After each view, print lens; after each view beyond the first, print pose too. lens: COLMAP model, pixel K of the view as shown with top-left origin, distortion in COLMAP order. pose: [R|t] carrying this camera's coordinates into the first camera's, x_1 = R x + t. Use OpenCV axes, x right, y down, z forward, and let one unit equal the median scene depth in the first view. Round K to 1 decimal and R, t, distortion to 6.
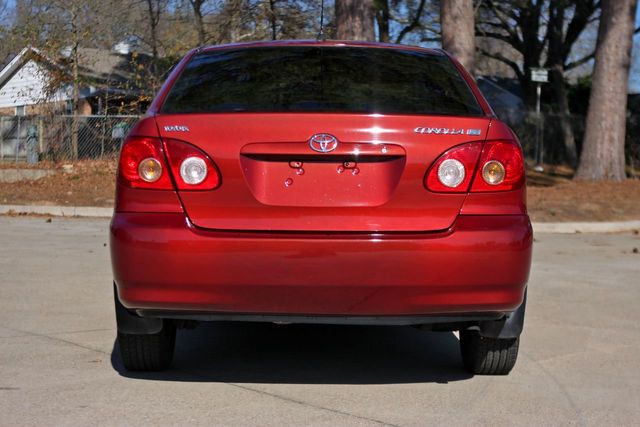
lens RADIAL K [[1341.8, 0, 320.0], [0, 1341.8, 213.5], [0, 0, 1]] dist [-0.010489, -0.059074]
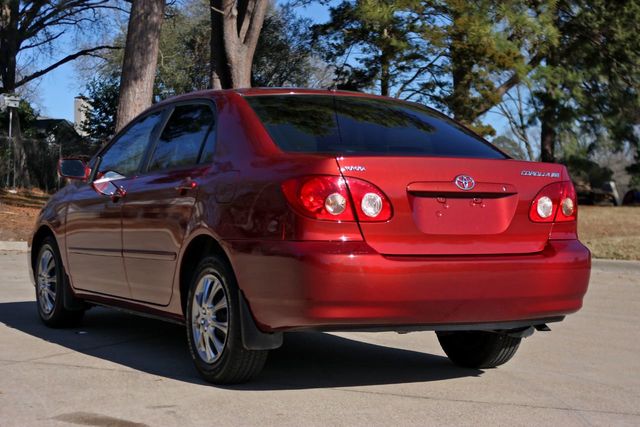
lens RADIAL K [[1341.8, 0, 320.0], [0, 1341.8, 213.5], [0, 0, 1]] dist [-0.010489, -0.059074]
pose [[0.863884, -0.002232, 0.503687, -0.723490], [0.009405, 0.999887, -0.011700, -0.011226], [-0.503604, 0.014845, 0.863807, 0.010661]]
